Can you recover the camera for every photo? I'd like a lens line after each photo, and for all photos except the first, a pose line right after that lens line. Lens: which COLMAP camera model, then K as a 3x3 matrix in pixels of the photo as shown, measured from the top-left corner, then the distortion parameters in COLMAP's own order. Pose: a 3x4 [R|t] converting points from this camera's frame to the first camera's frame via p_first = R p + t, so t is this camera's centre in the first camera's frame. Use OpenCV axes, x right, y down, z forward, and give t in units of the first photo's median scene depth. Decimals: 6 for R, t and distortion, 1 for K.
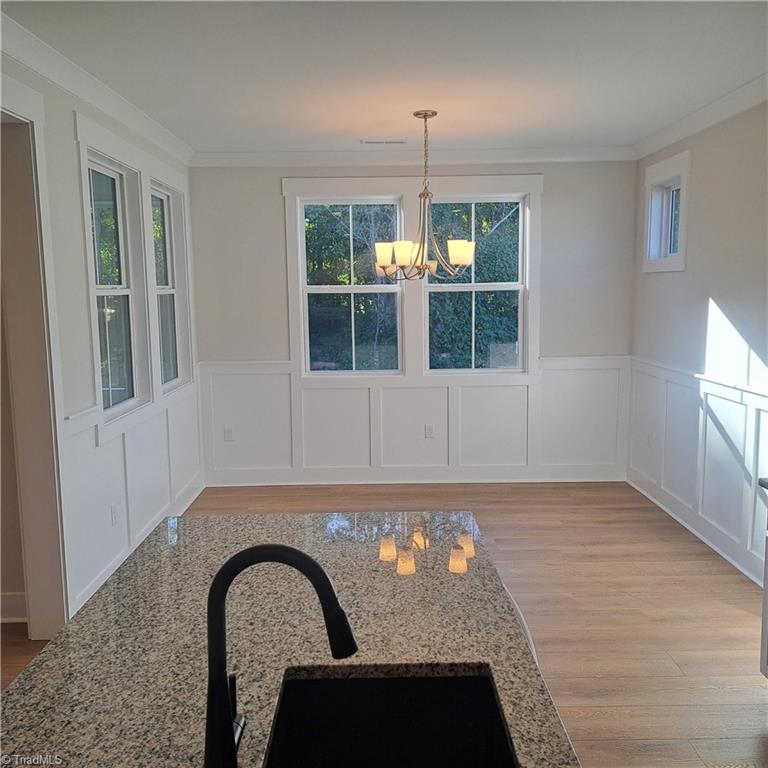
lens RADIAL K [[750.0, 0, 383.3], [0, 750.0, 385.8], [0, 0, 1]] dist [0.043754, 0.000000]
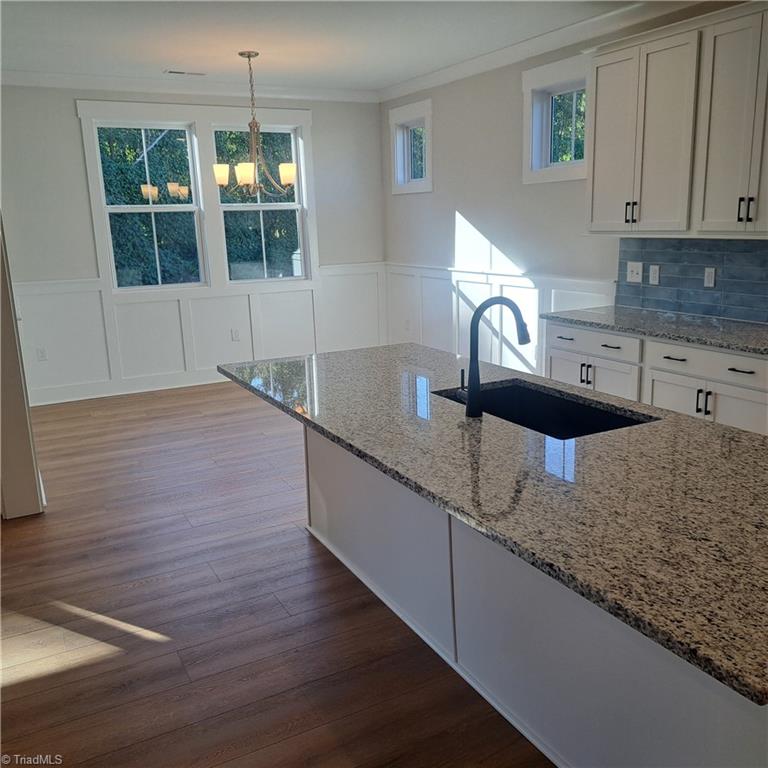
lens RADIAL K [[750.0, 0, 407.1], [0, 750.0, 382.0], [0, 0, 1]] dist [0.043754, 0.000000]
pose [[0.876210, -0.116937, 0.467527, -0.263434], [0.079463, 0.991893, 0.099168, 0.041171], [-0.475333, -0.049741, 0.878399, -0.147899]]
